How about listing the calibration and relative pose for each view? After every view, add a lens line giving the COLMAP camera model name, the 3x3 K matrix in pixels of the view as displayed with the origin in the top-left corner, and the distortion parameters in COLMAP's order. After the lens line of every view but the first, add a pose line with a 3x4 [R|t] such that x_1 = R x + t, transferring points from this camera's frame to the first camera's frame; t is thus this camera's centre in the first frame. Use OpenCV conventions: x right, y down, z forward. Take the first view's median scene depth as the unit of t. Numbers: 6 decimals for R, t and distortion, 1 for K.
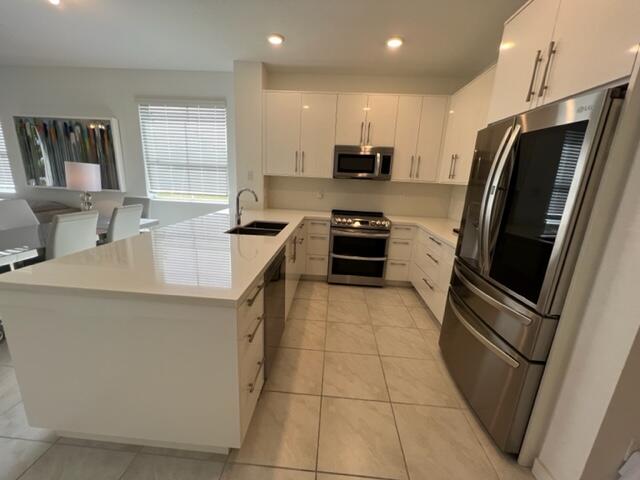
lens RADIAL K [[257.7, 0, 320.6], [0, 257.7, 237.5], [0, 0, 1]] dist [-0.003220, 0.000196]
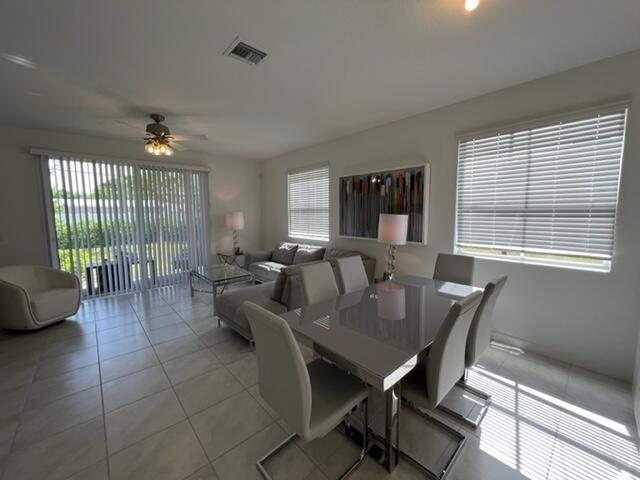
lens RADIAL K [[257.7, 0, 319.0], [0, 257.7, 237.7], [0, 0, 1]] dist [-0.003220, 0.000196]
pose [[0.716637, 0.017744, -0.697221, -0.485492], [-0.122458, 0.987348, -0.100740, -0.081247], [0.686612, 0.157575, 0.709743, 0.164688]]
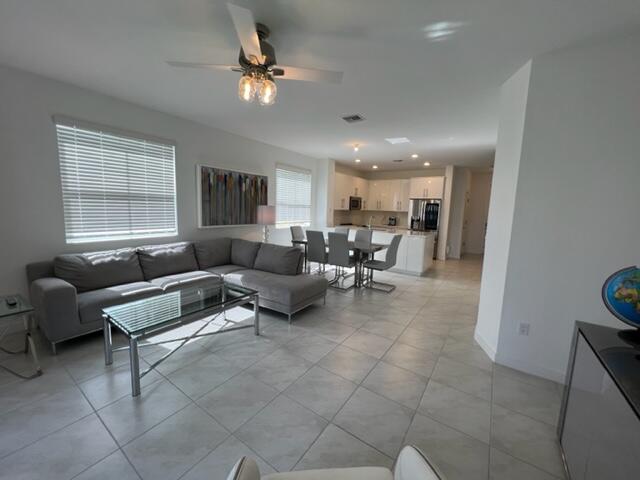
lens RADIAL K [[257.7, 0, 319.7], [0, 257.7, 238.6], [0, 0, 1]] dist [-0.003220, 0.000196]
pose [[0.518105, -0.134701, 0.844644, -2.096901], [0.188565, 0.981212, 0.040814, -0.121322], [-0.834272, 0.138124, 0.533771, 0.015252]]
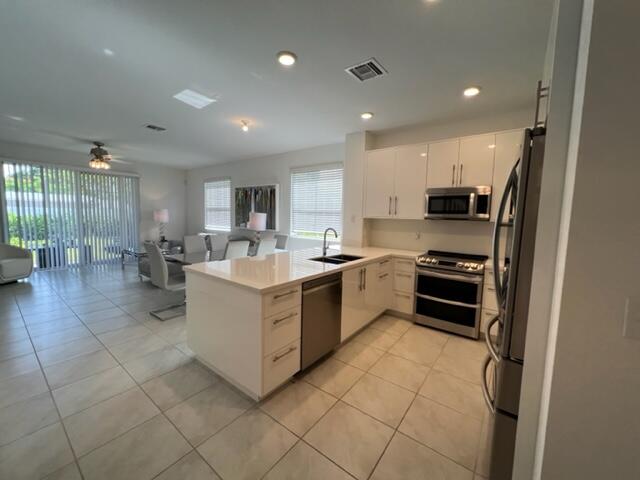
lens RADIAL K [[257.7, 0, 319.2], [0, 257.7, 236.8], [0, 0, 1]] dist [-0.003220, 0.000196]
pose [[0.831866, 0.019513, -0.554634, 0.272279], [-0.112515, 0.984557, -0.134117, 0.025197], [0.543451, 0.173972, 0.821215, -0.069722]]
